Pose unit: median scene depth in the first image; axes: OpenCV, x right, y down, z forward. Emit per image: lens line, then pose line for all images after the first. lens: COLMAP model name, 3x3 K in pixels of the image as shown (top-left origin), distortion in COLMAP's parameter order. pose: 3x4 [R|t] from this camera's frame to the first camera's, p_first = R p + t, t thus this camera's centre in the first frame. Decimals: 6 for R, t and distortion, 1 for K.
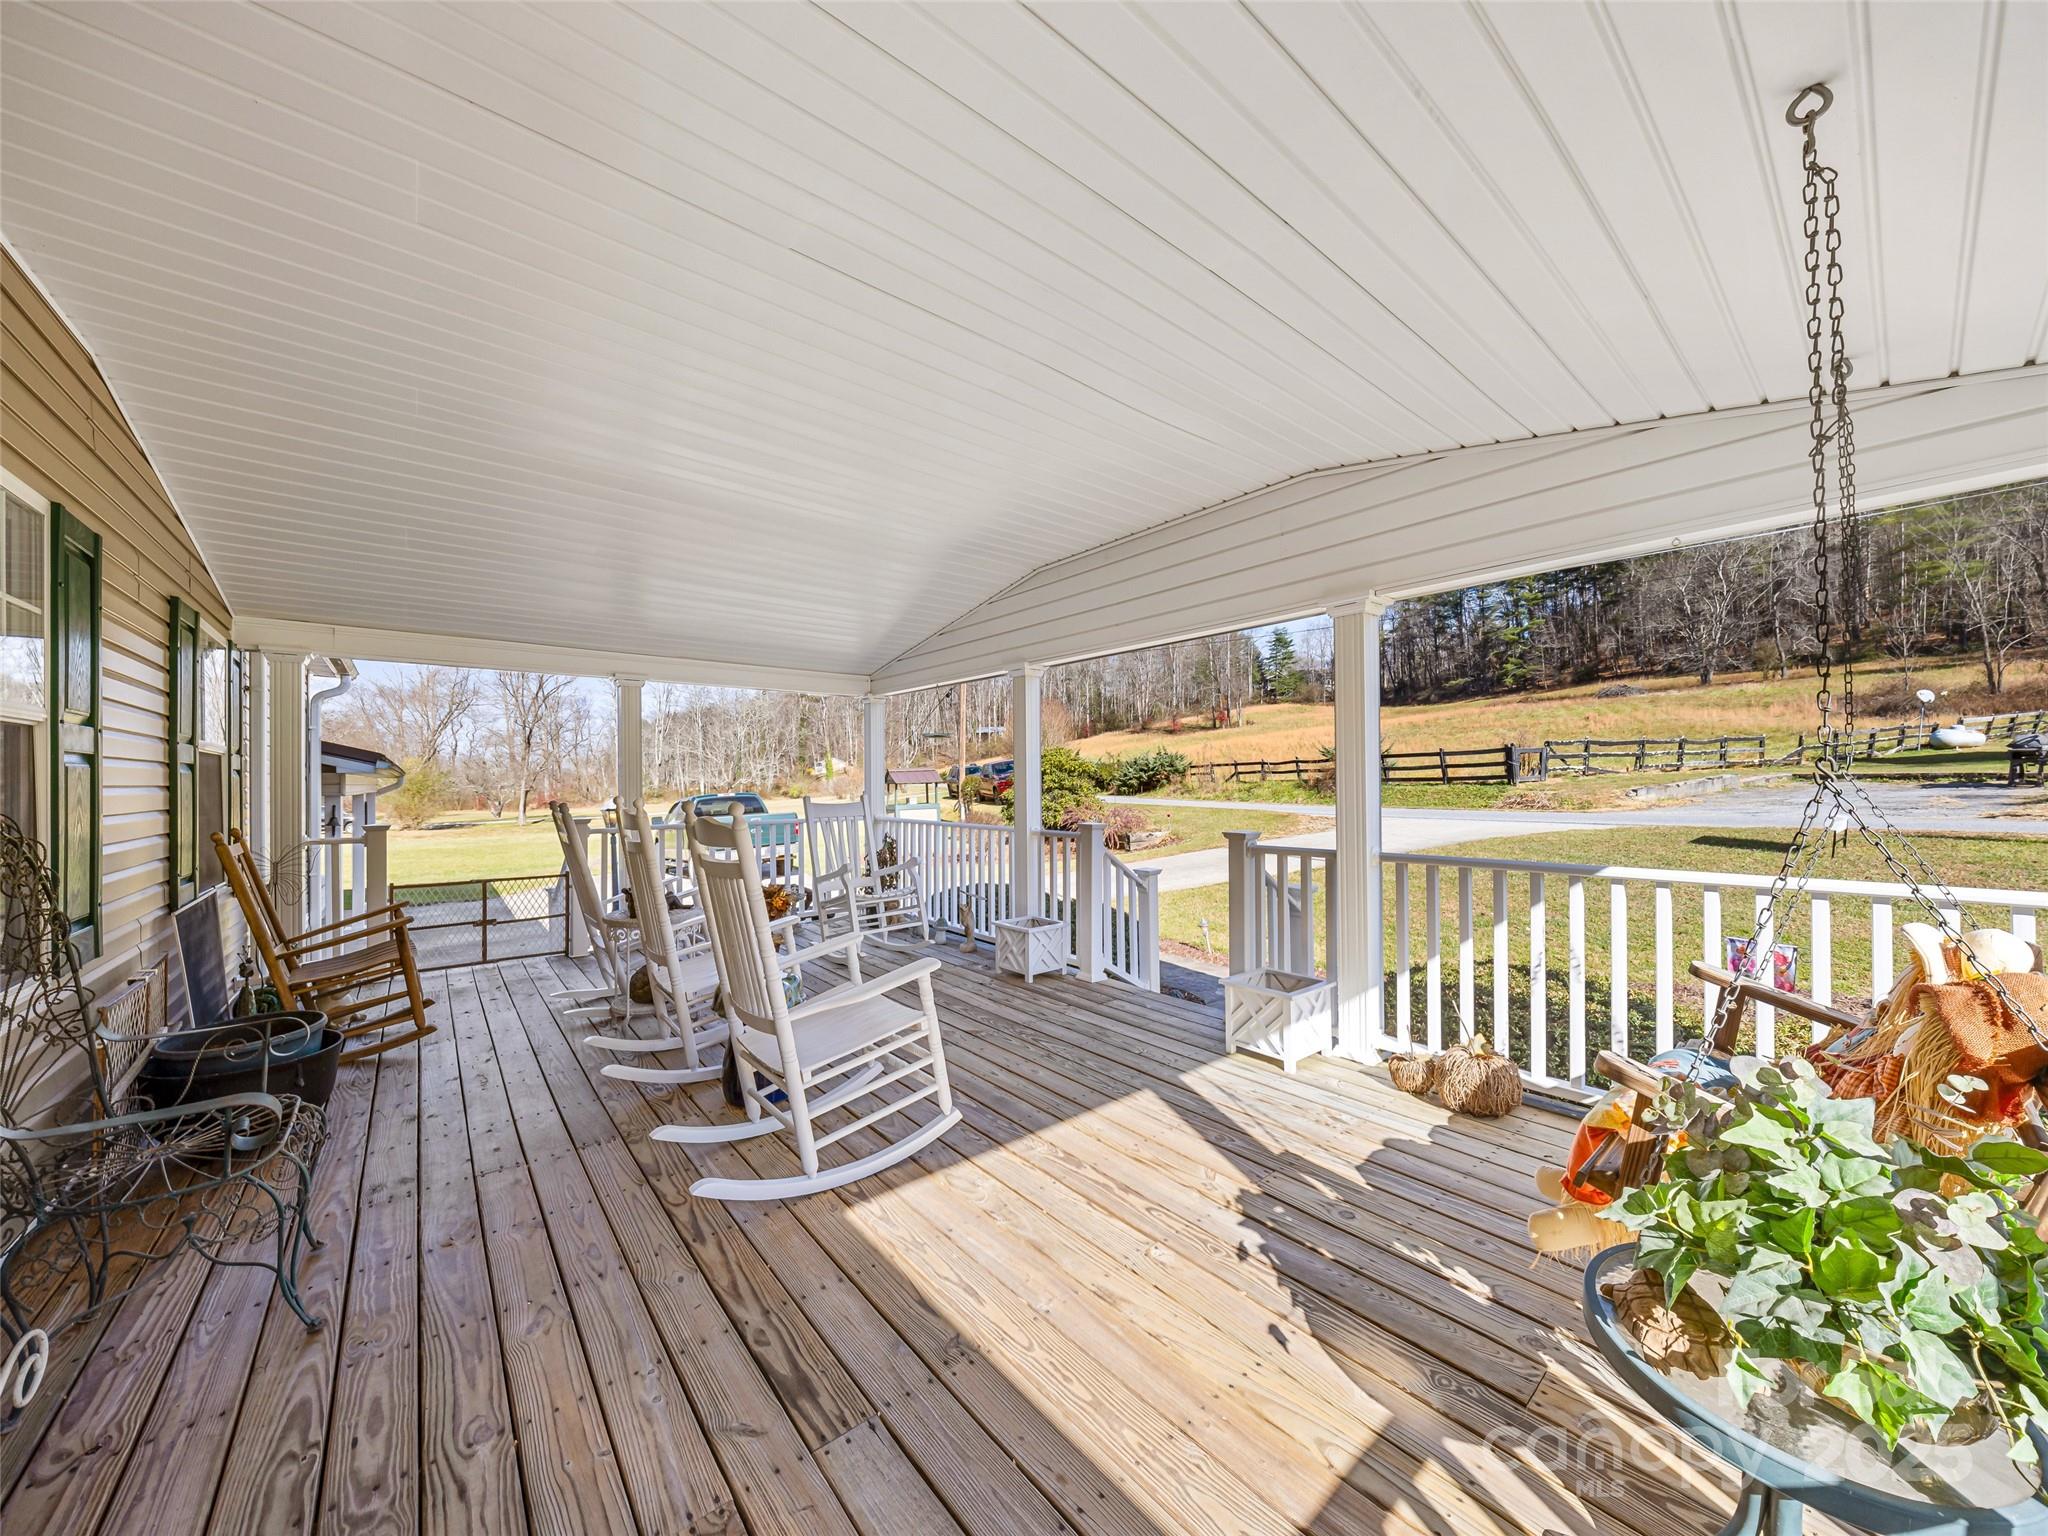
lens RADIAL K [[732.9, 0, 1007.0], [0, 732.9, 770.7], [0, 0, 1]] dist [0.000230, 0.000022]
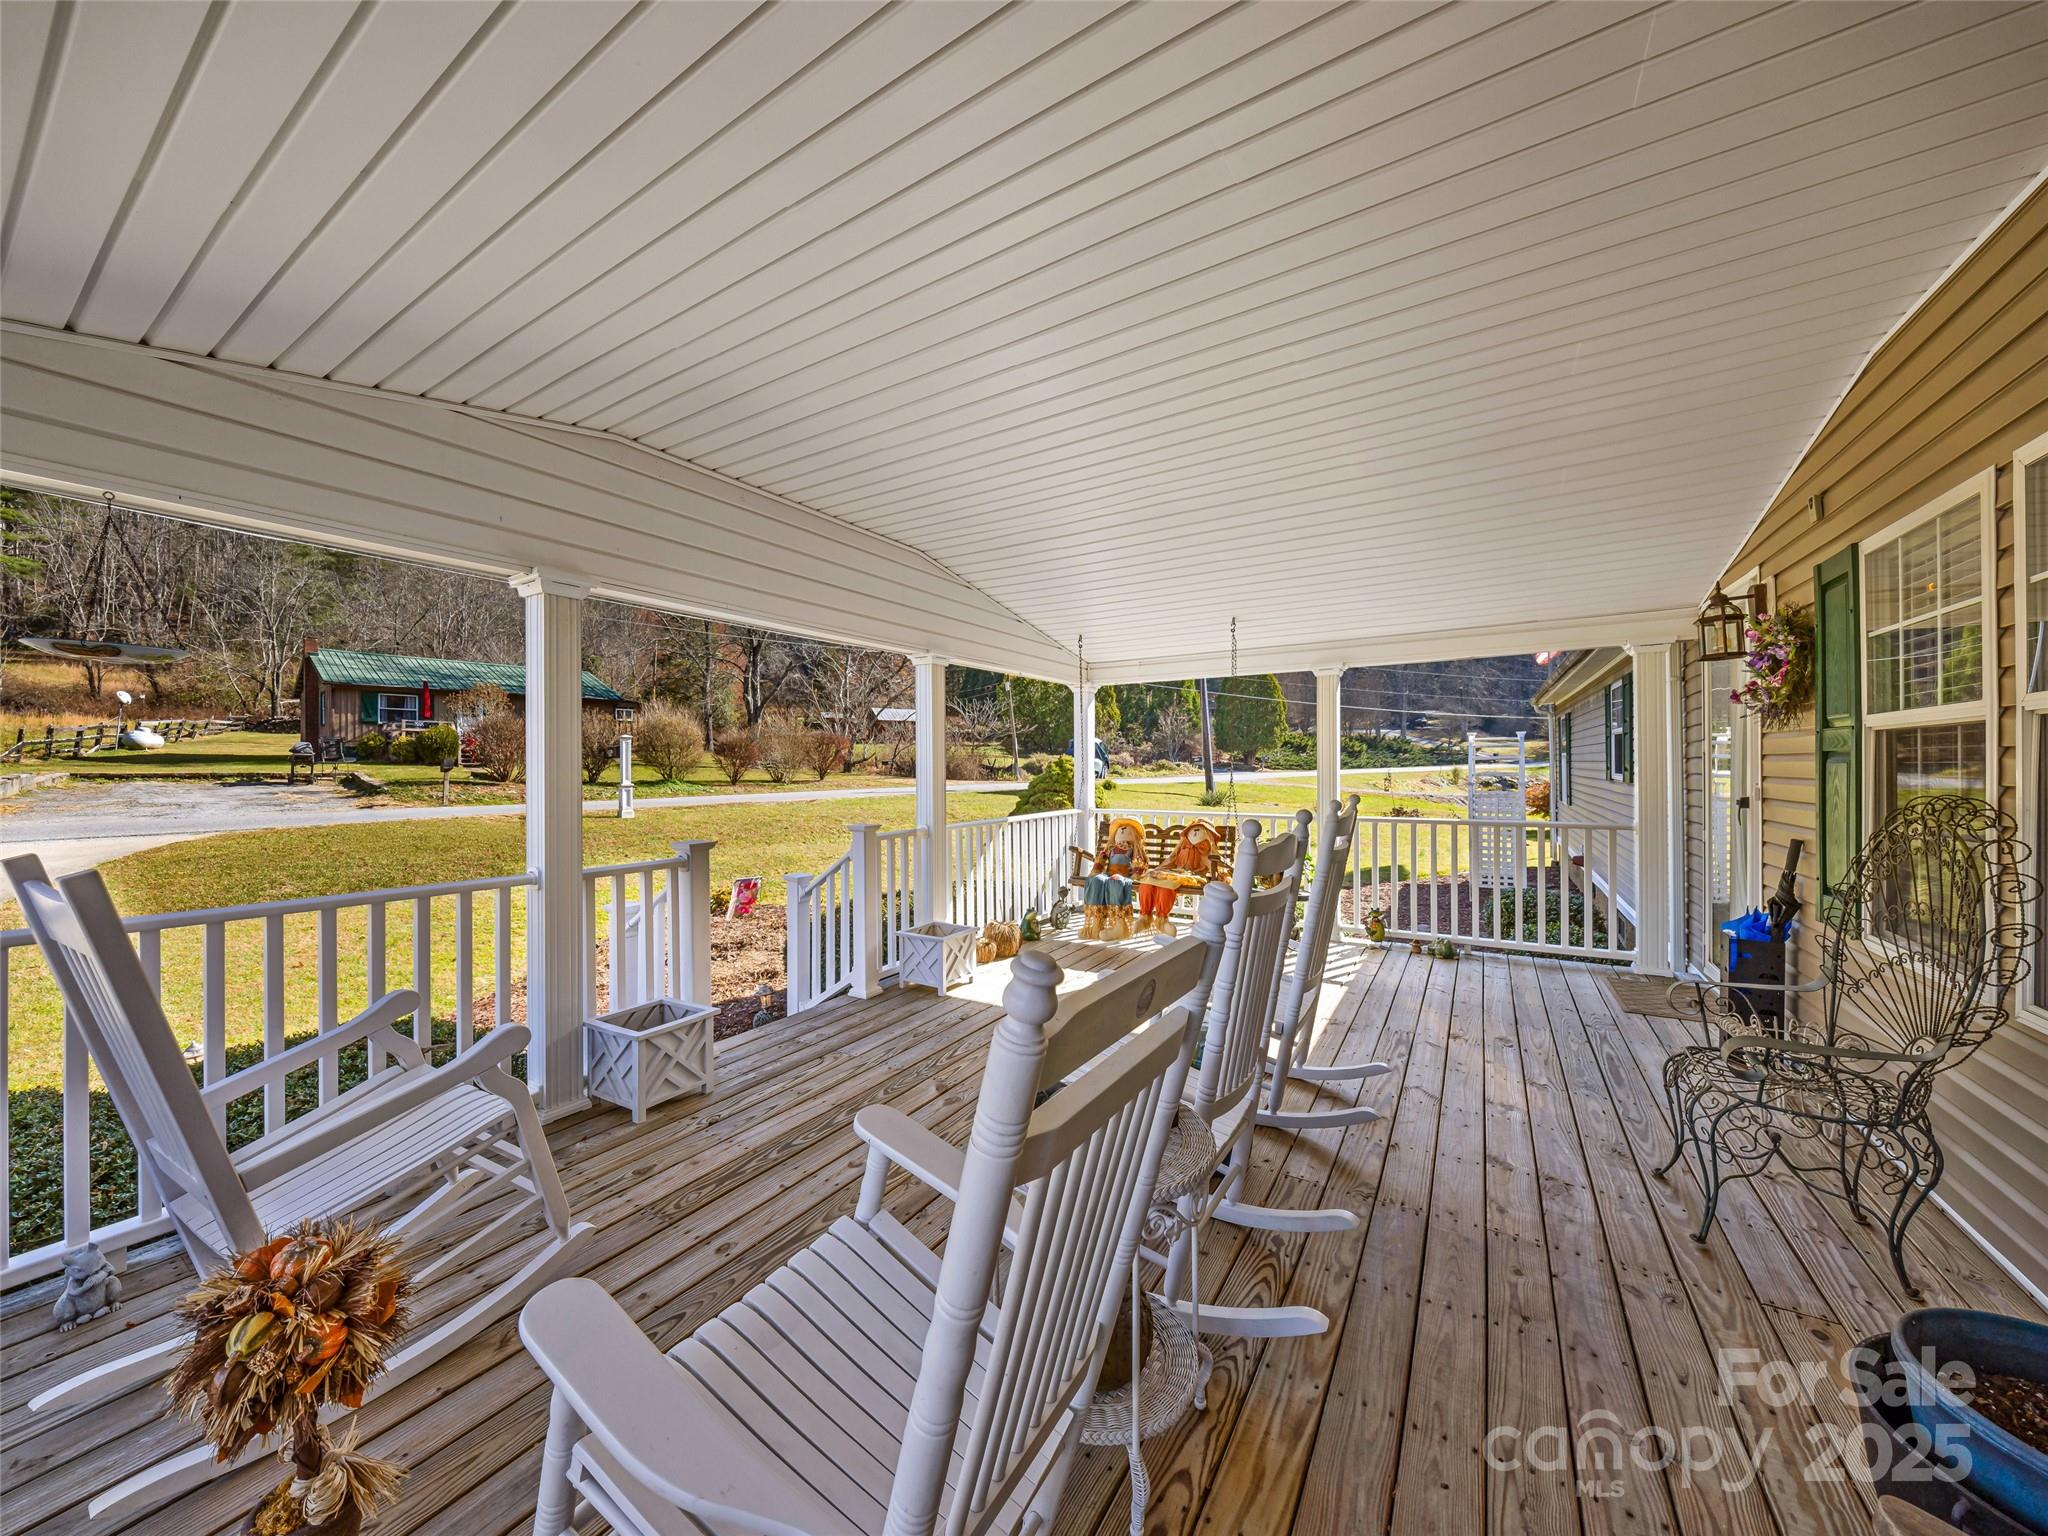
lens RADIAL K [[732.9, 0, 1007.0], [0, 732.9, 770.7], [0, 0, 1]] dist [0.000230, 0.000022]
pose [[-0.319566, 0.006053, 0.947545, -0.130136], [-0.007160, 0.999936, -0.008803, 0.000840], [-0.947537, -0.009597, -0.319502, 0.183091]]
